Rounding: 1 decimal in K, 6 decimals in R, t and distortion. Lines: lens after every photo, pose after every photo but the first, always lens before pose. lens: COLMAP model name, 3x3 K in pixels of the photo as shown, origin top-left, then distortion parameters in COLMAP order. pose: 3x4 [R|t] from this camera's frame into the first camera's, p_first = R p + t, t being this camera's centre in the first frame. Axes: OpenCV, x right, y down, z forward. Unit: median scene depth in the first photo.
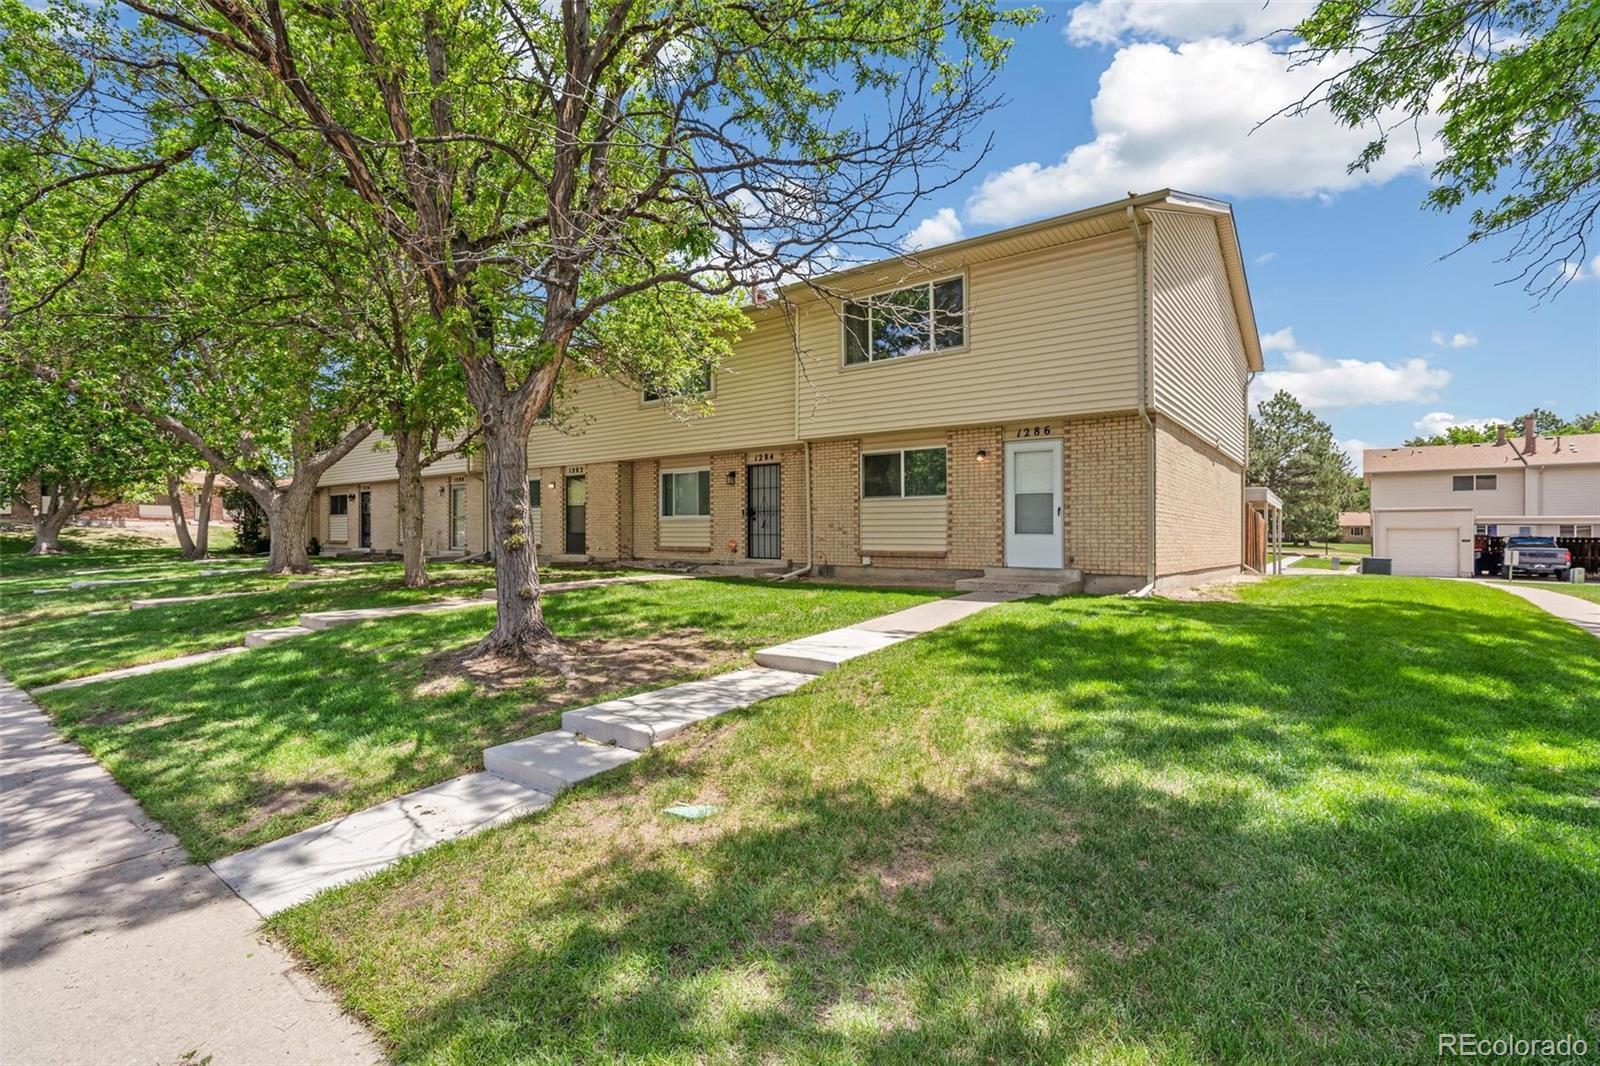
lens RADIAL K [[726.0, 0, 799.5], [0, 726.0, 558.6], [0, 0, 1]] dist [-0.002545, 0.000261]
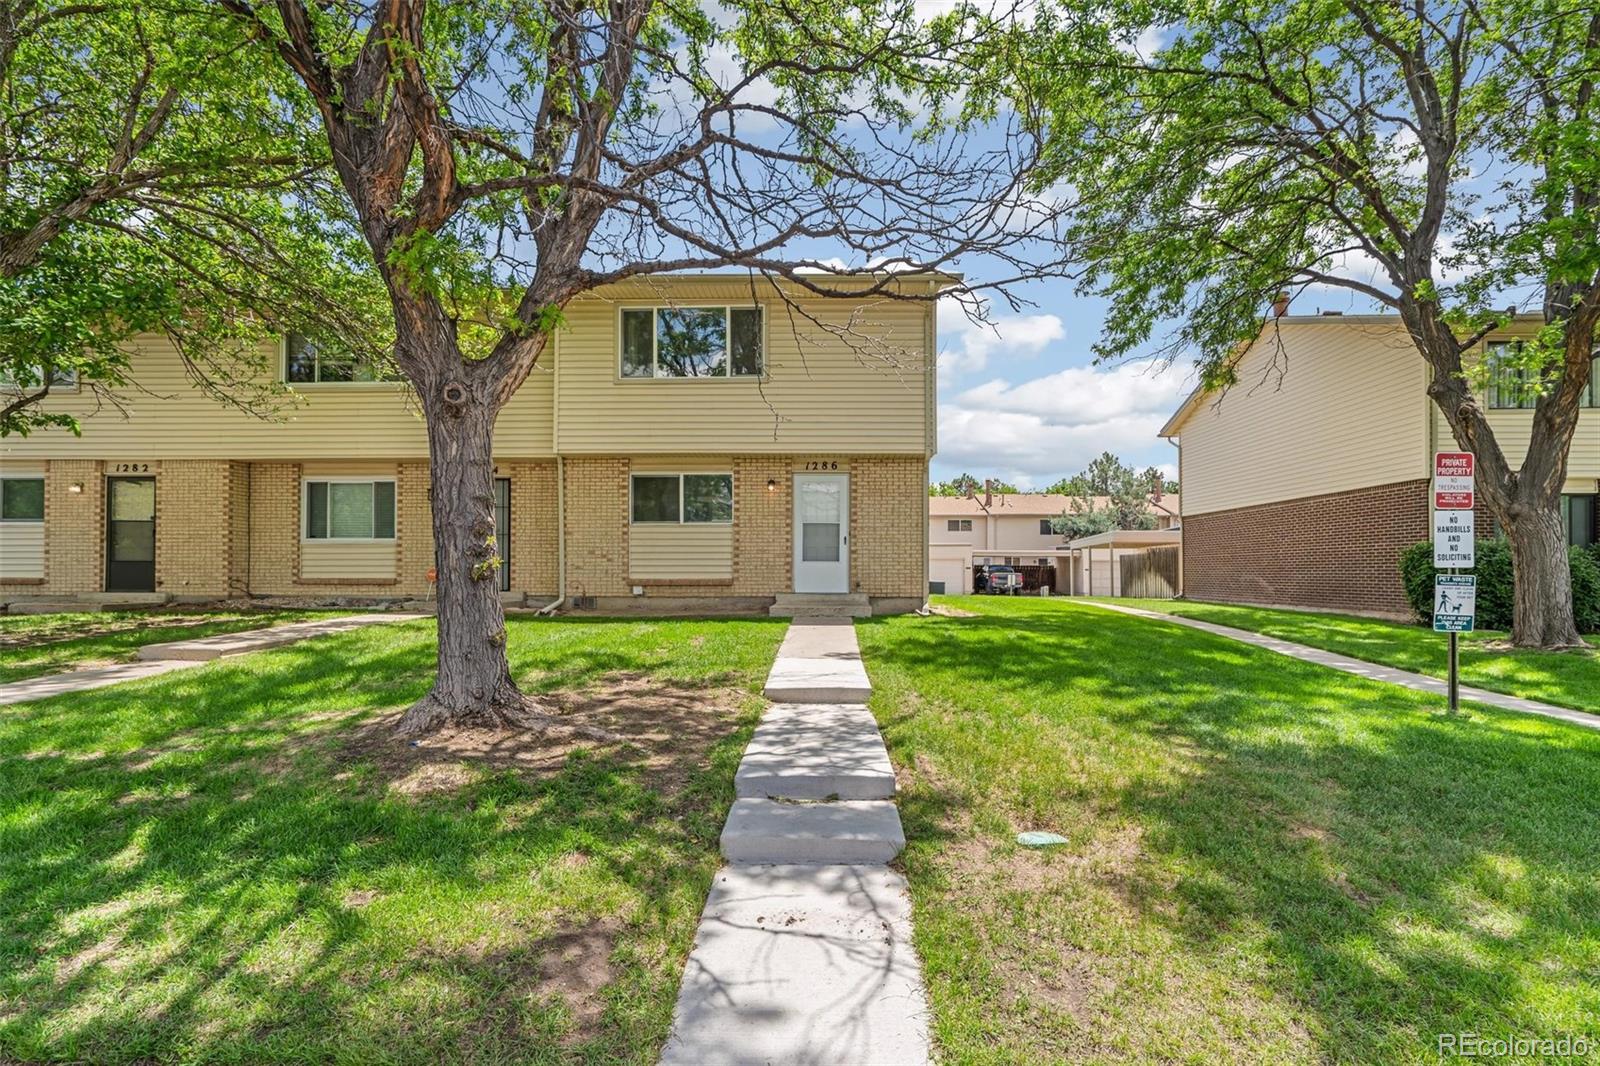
lens RADIAL K [[745.9, 0, 800.8], [0, 745.9, 572.2], [0, 0, 1]] dist [-0.004890, -0.000018]
pose [[0.813801, -0.006935, 0.581102, -0.315430], [0.020899, 0.999631, -0.017337, 0.000529], [-0.580768, 0.026253, 0.813646, 0.116533]]
